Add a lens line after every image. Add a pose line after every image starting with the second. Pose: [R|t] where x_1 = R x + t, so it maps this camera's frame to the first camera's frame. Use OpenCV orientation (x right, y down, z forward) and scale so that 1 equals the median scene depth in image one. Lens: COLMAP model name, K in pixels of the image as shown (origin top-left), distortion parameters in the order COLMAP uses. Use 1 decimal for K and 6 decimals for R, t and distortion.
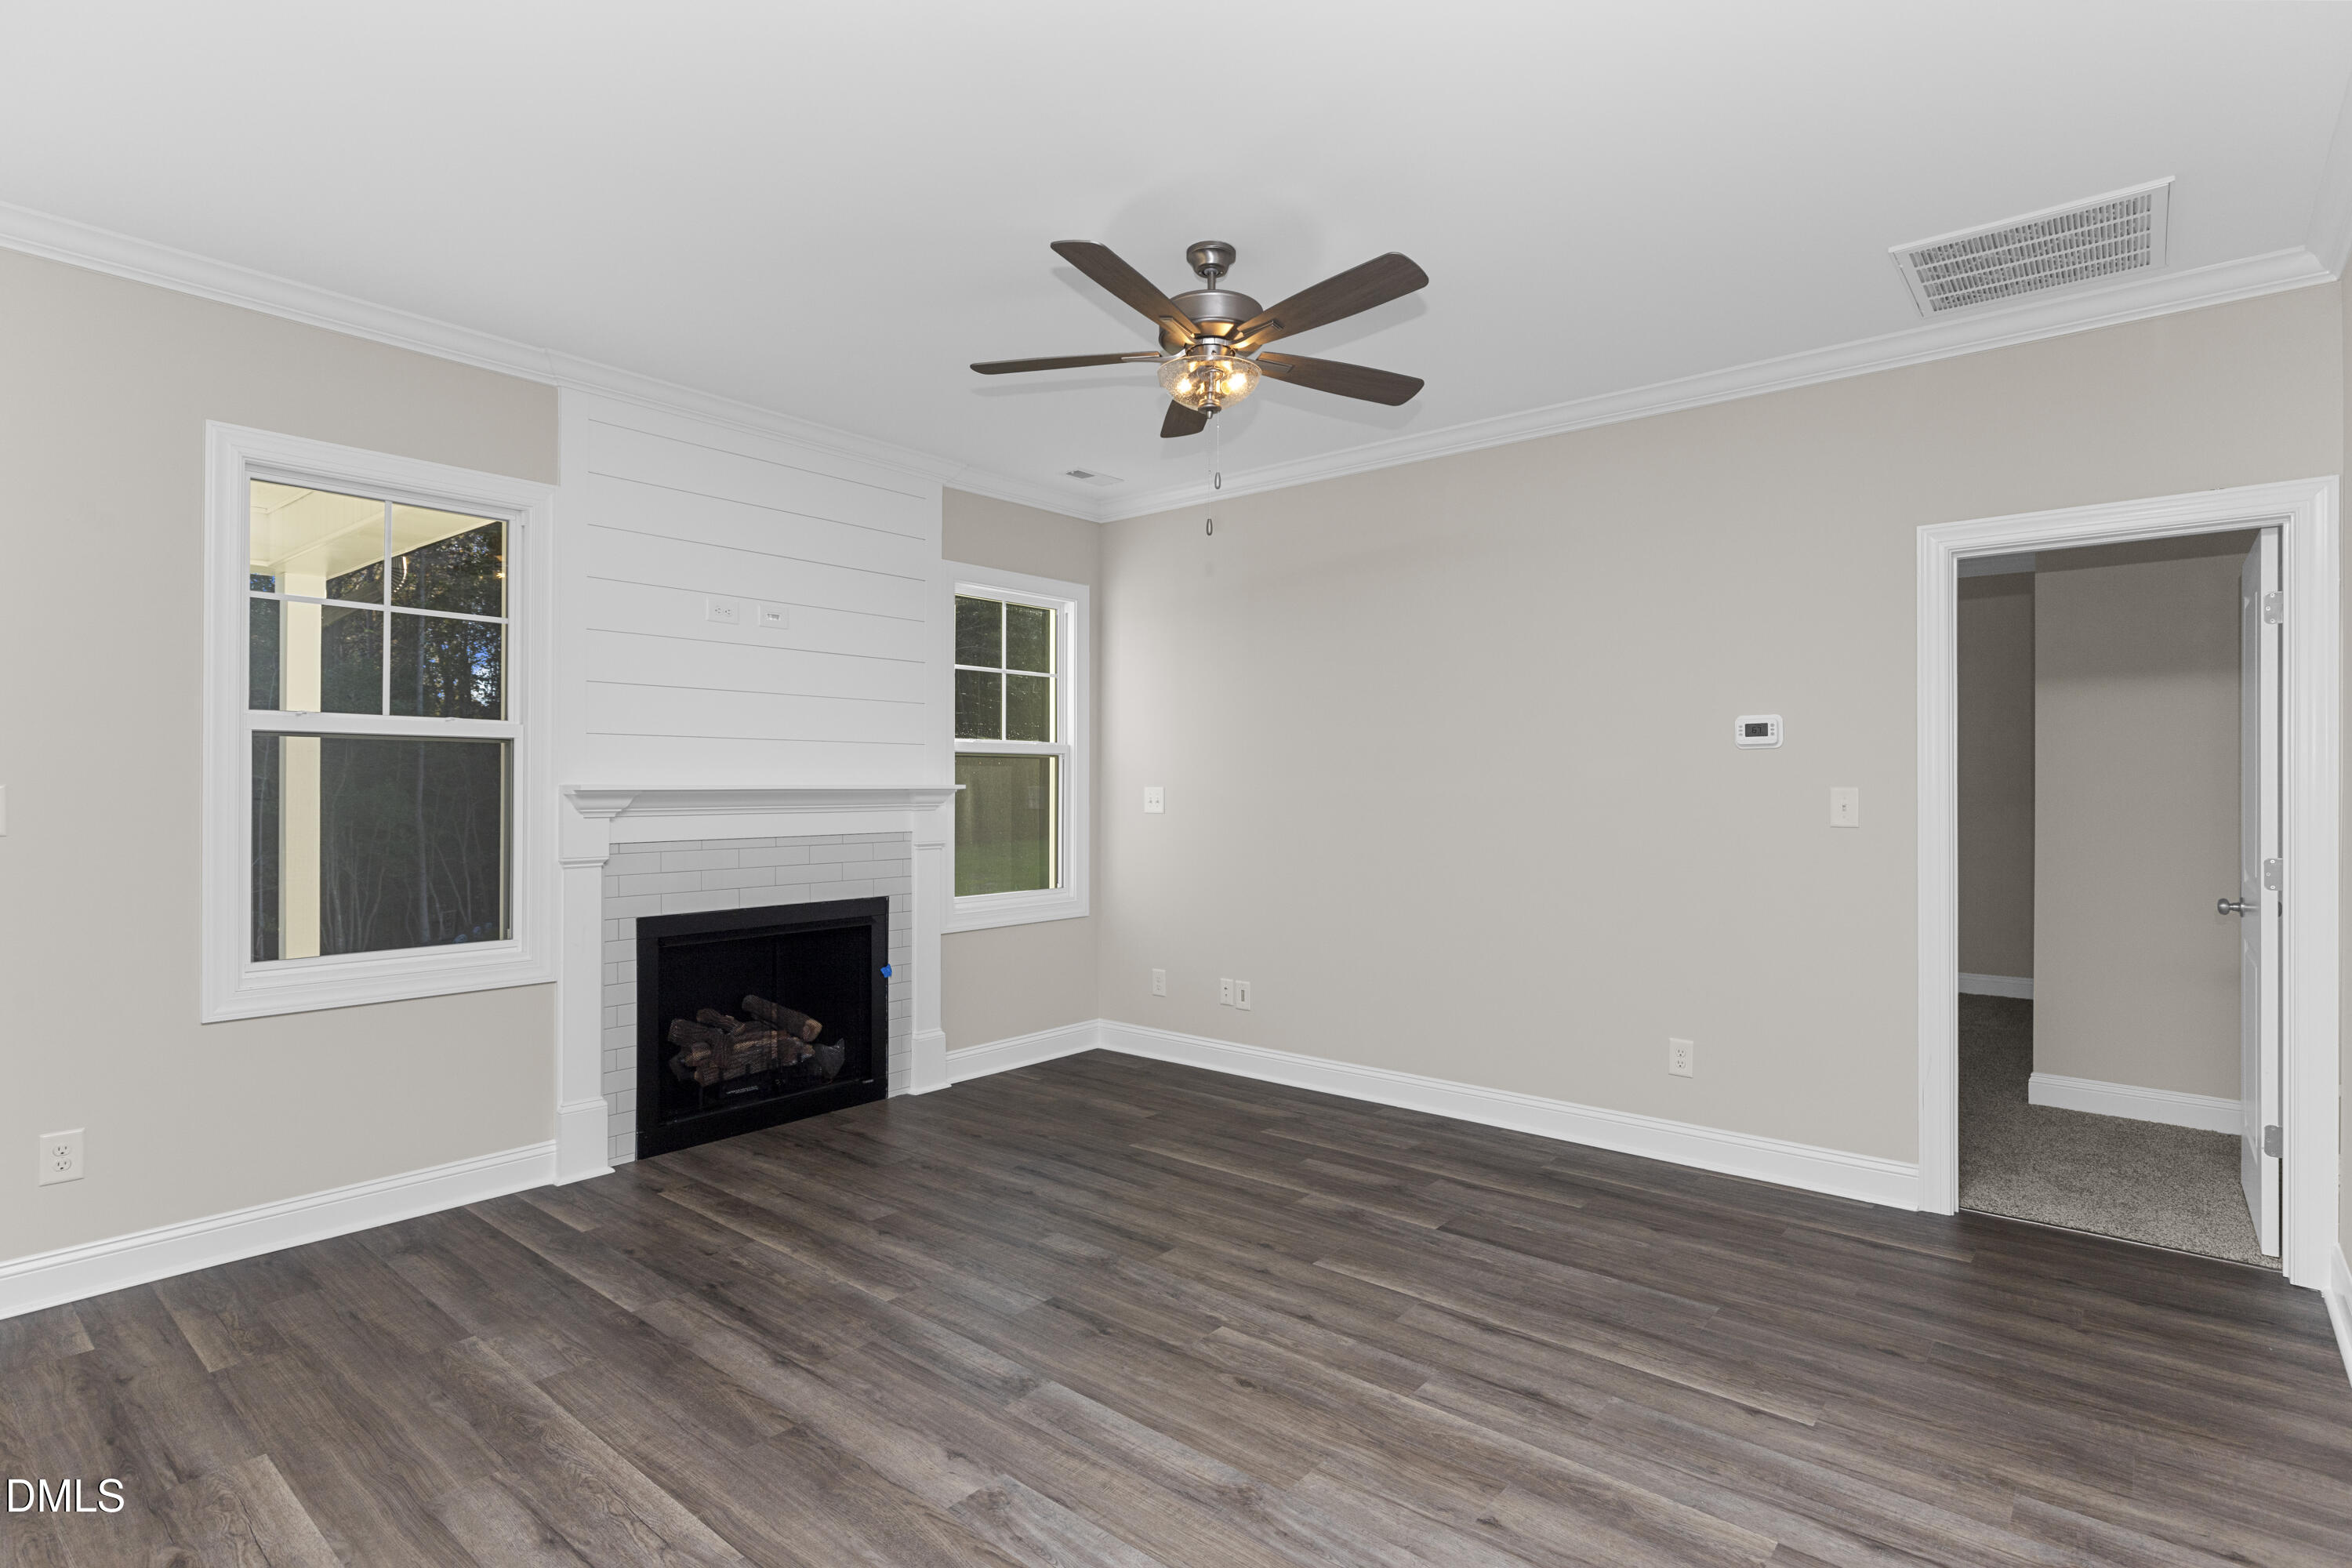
lens RADIAL K [[1239.7, 0, 1164.4], [0, 1239.7, 779.9], [0, 0, 1]] dist [0.003647, 0.001330]
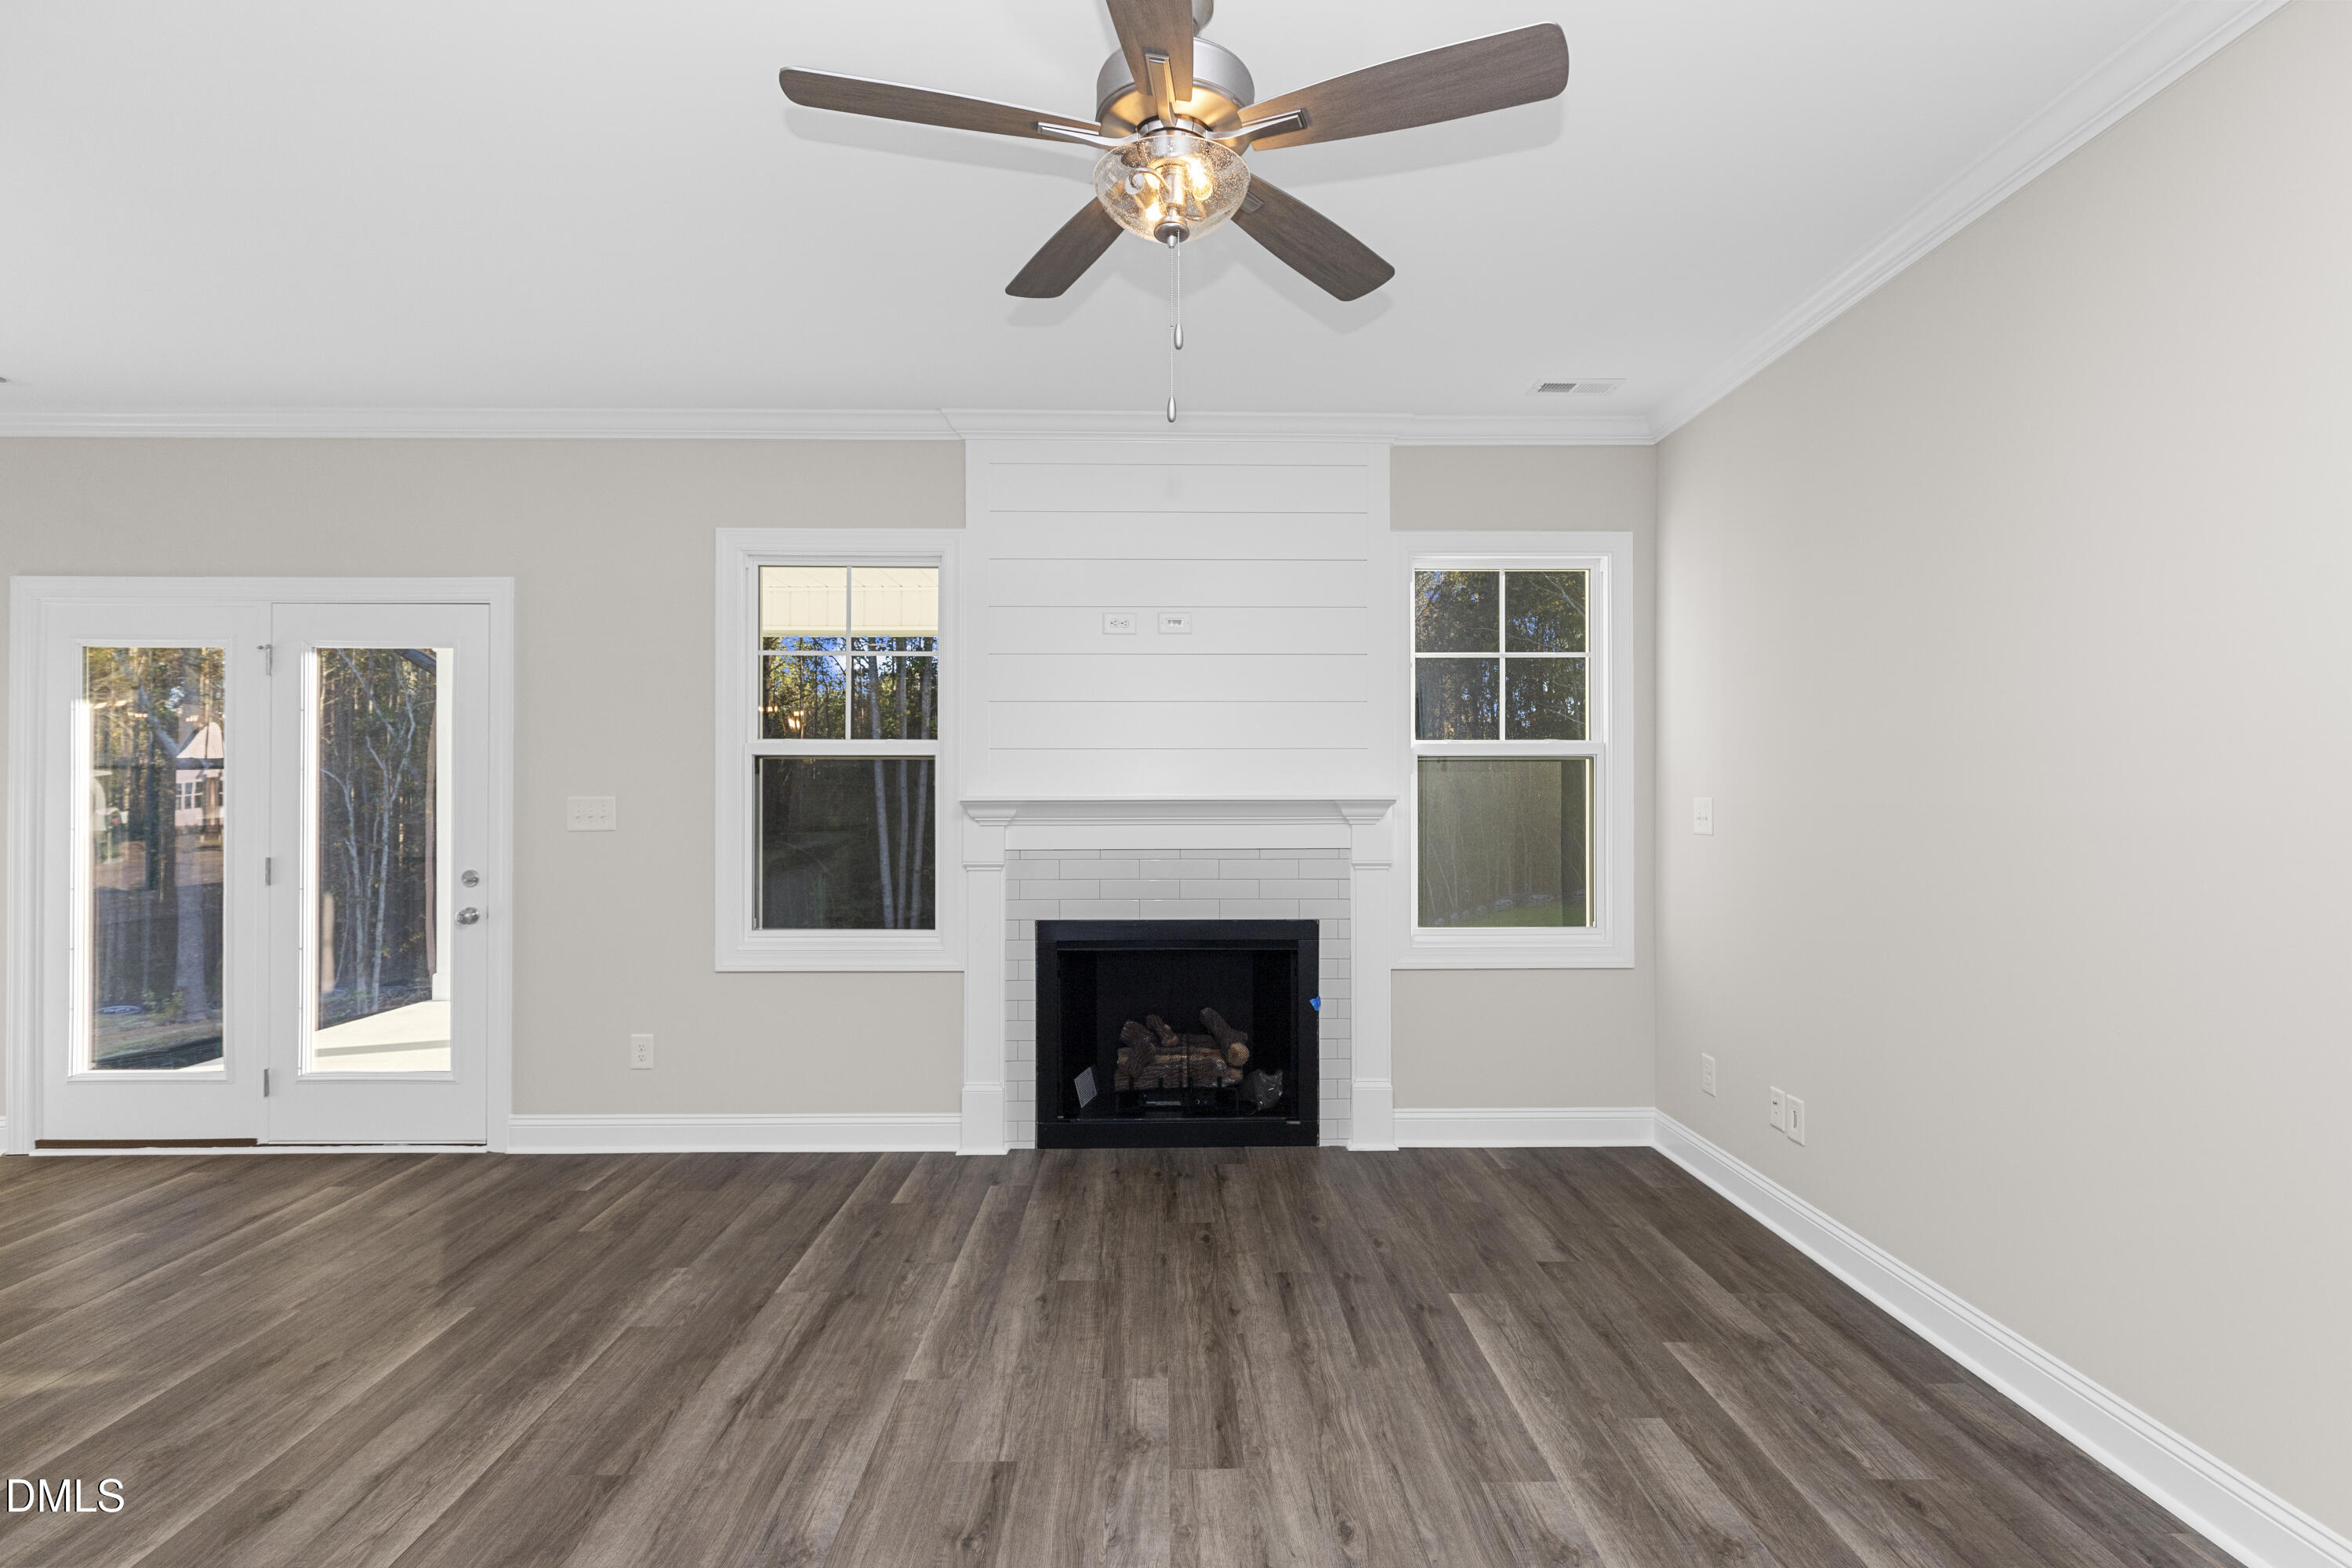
lens RADIAL K [[1113.9, 0, 1175.1], [0, 1113.9, 784.1], [0, 0, 1]] dist [0.001257, -0.000710]
pose [[0.640614, -0.008779, -0.767813, 0.392948], [0.004485, 0.999960, -0.007691, 0.002365], [0.767850, 0.001484, 0.640628, 0.489440]]
